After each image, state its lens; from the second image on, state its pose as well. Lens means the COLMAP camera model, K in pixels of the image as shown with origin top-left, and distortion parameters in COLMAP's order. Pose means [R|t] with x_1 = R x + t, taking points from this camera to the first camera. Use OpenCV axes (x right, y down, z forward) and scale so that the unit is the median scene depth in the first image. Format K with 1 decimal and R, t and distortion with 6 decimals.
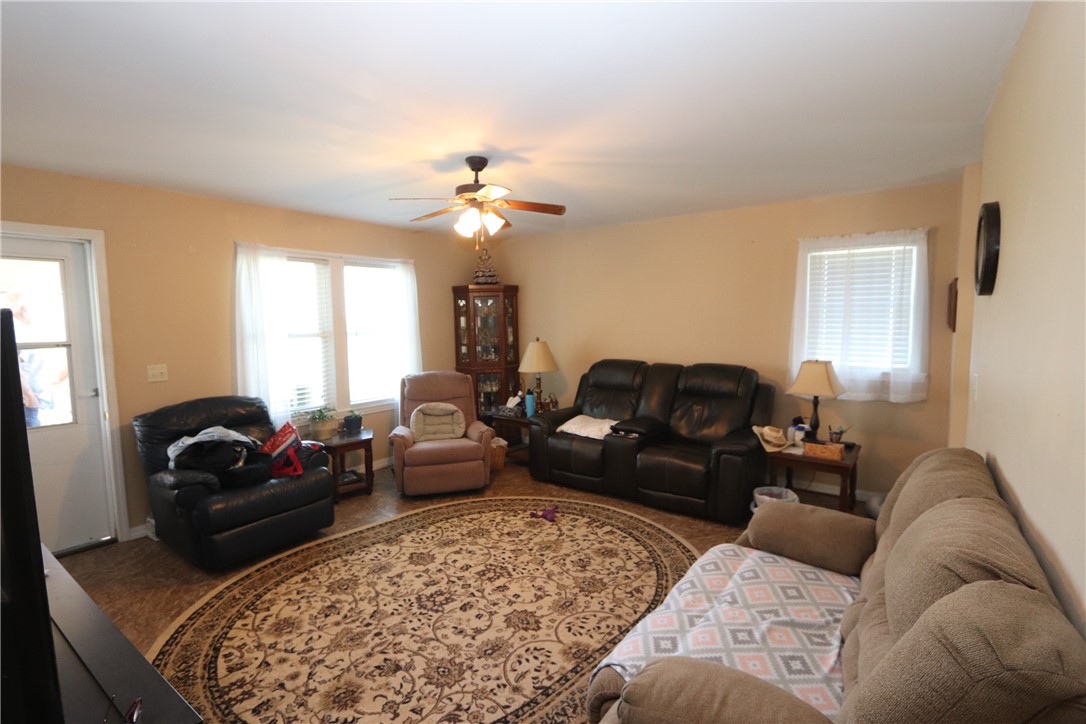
lens RADIAL K [[524.6, 0, 539.4], [0, 524.6, 364.8], [0, 0, 1]] dist [-0.006825, -0.002109]
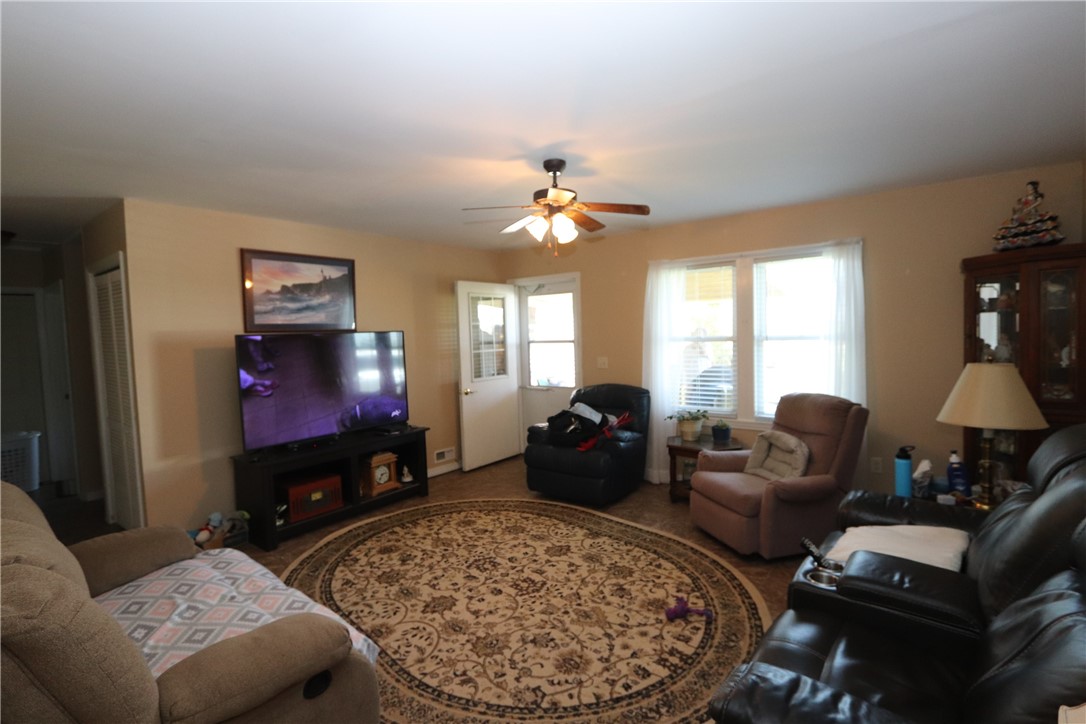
lens RADIAL K [[524.6, 0, 540.6], [0, 524.6, 361.5], [0, 0, 1]] dist [-0.006825, -0.002109]
pose [[-0.068447, 0.066618, -0.995428, 0.842090], [-0.055601, 0.995963, 0.070477, -0.092858], [0.996104, 0.060171, -0.064467, 1.034246]]
